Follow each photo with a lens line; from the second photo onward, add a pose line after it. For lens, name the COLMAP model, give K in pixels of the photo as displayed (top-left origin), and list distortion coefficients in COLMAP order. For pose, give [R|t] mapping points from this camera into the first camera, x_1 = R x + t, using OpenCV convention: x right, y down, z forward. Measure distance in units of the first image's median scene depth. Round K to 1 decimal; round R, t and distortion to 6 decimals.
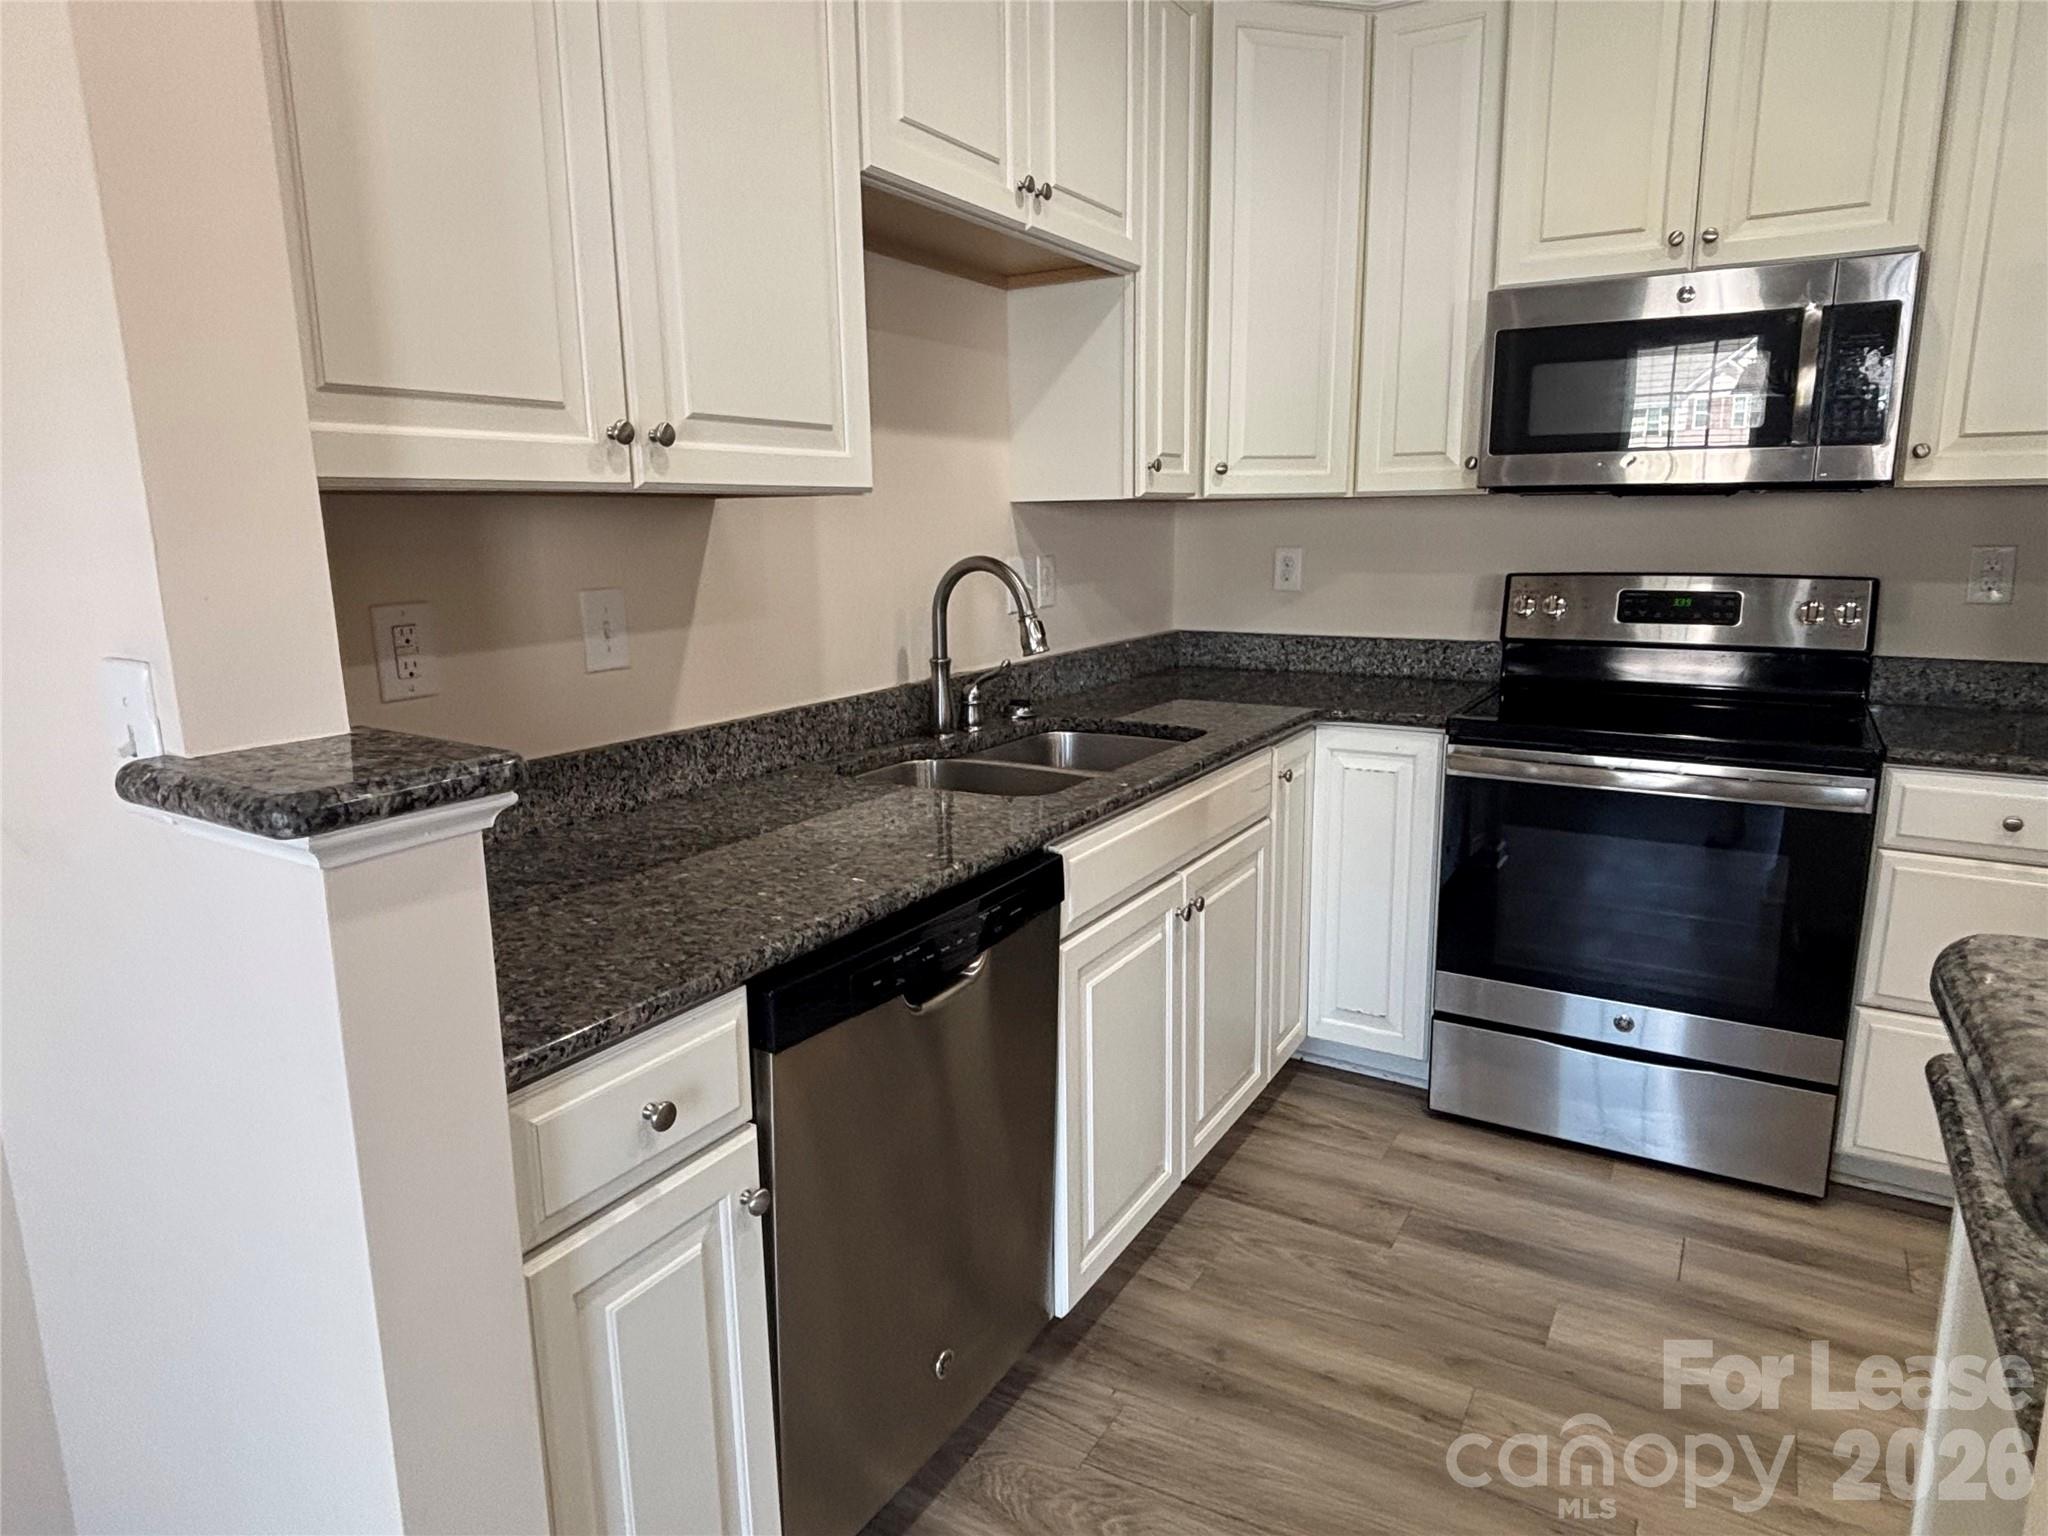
lens RADIAL K [[1226.0, 0, 1032.9], [0, 1226.0, 758.7], [0, 0, 1]] dist [0.006439, -0.006957]
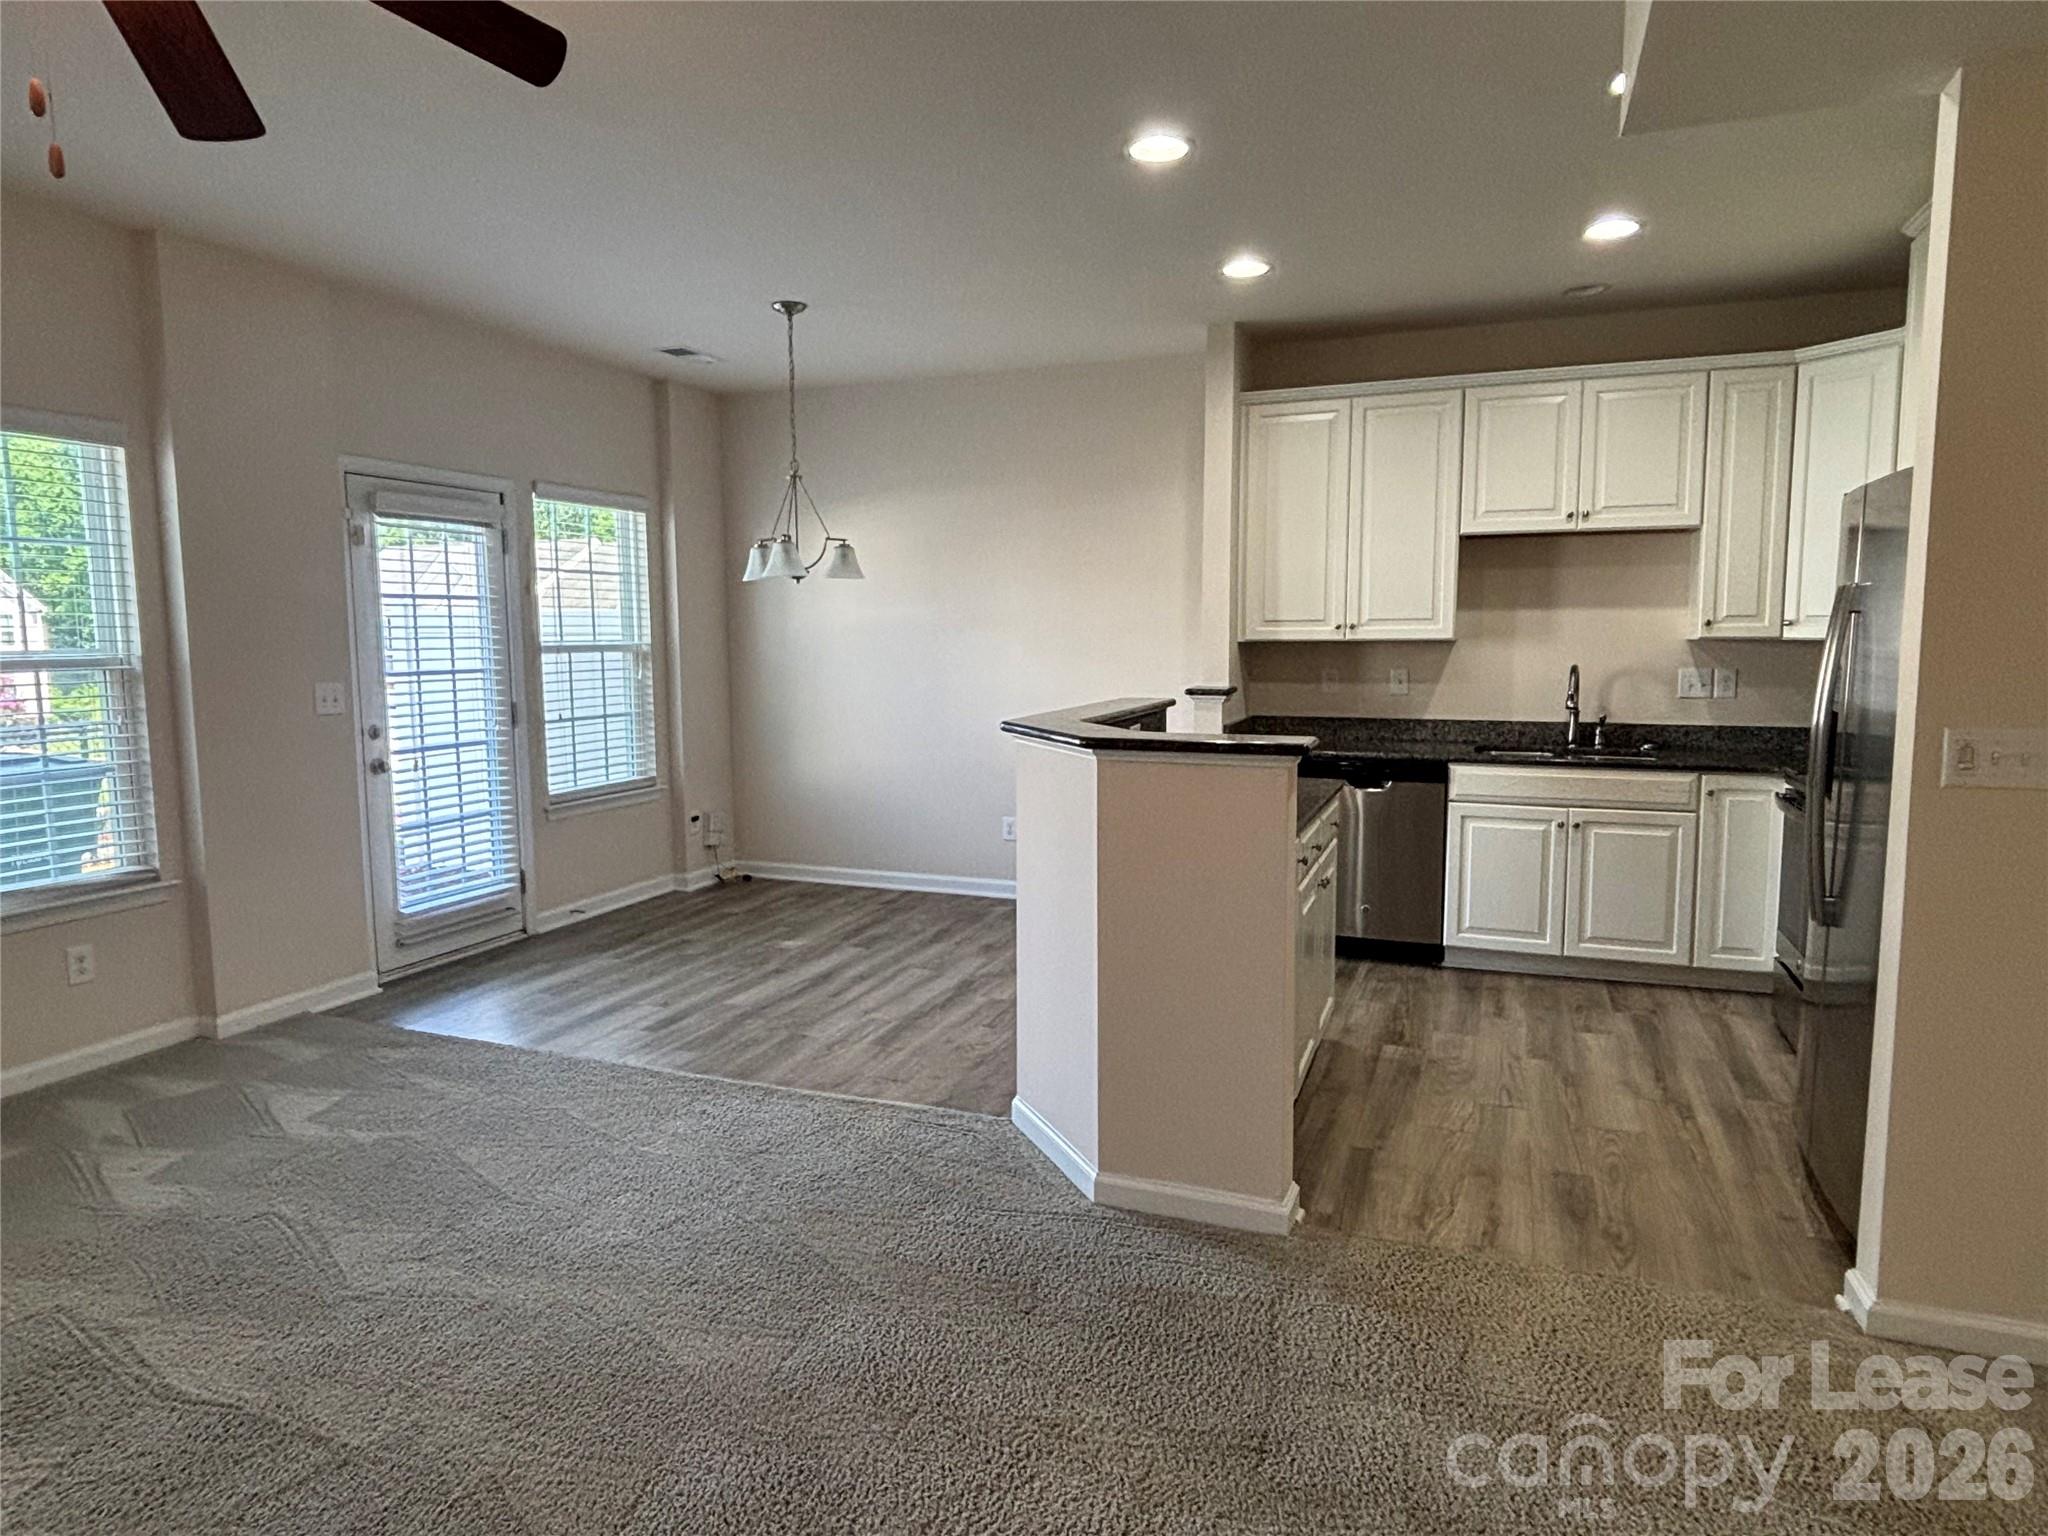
lens RADIAL K [[1226.0, 0, 1029.9], [0, 1226.0, 769.7], [0, 0, 1]] dist [0.006439, -0.006957]
pose [[0.185520, 0.129234, -0.974105, 2.060893], [-0.185382, 0.978116, 0.094460, -0.004992], [0.964995, 0.163057, 0.205418, -0.413827]]
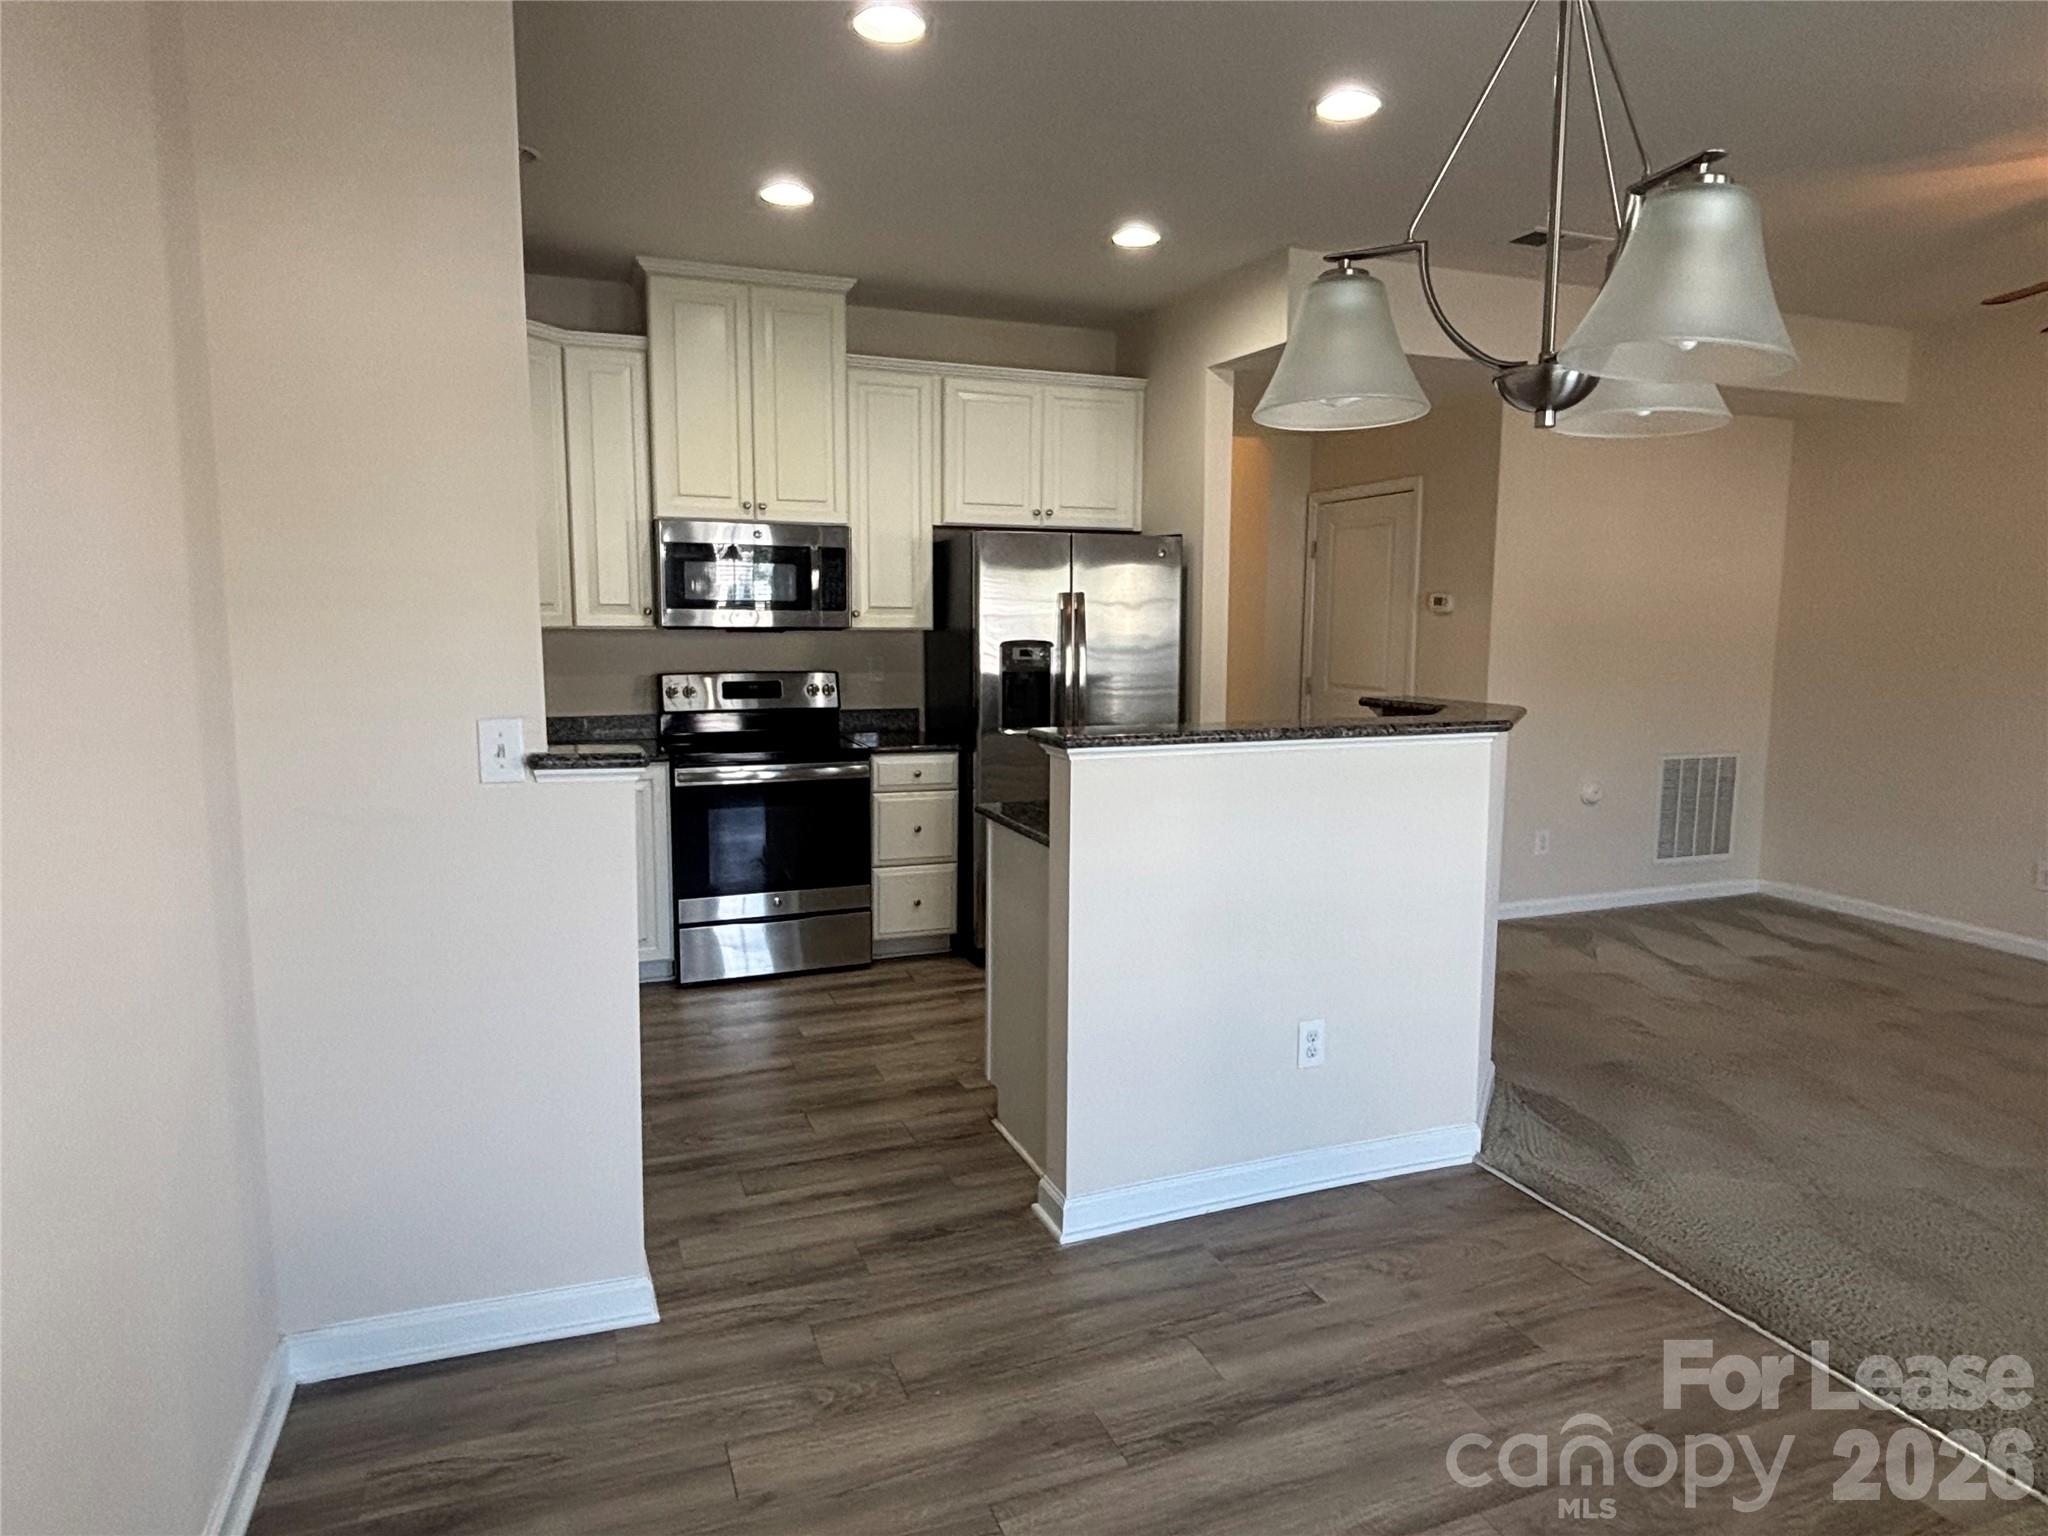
lens RADIAL K [[1226.0, 0, 1030.2], [0, 1226.0, 767.7], [0, 0, 1]] dist [0.006439, -0.006957]
pose [[0.603682, -0.086604, 0.792507, -0.859892], [0.140430, 0.990090, 0.001225, 0.063478], [-0.784759, 0.110552, 0.609861, -0.556780]]
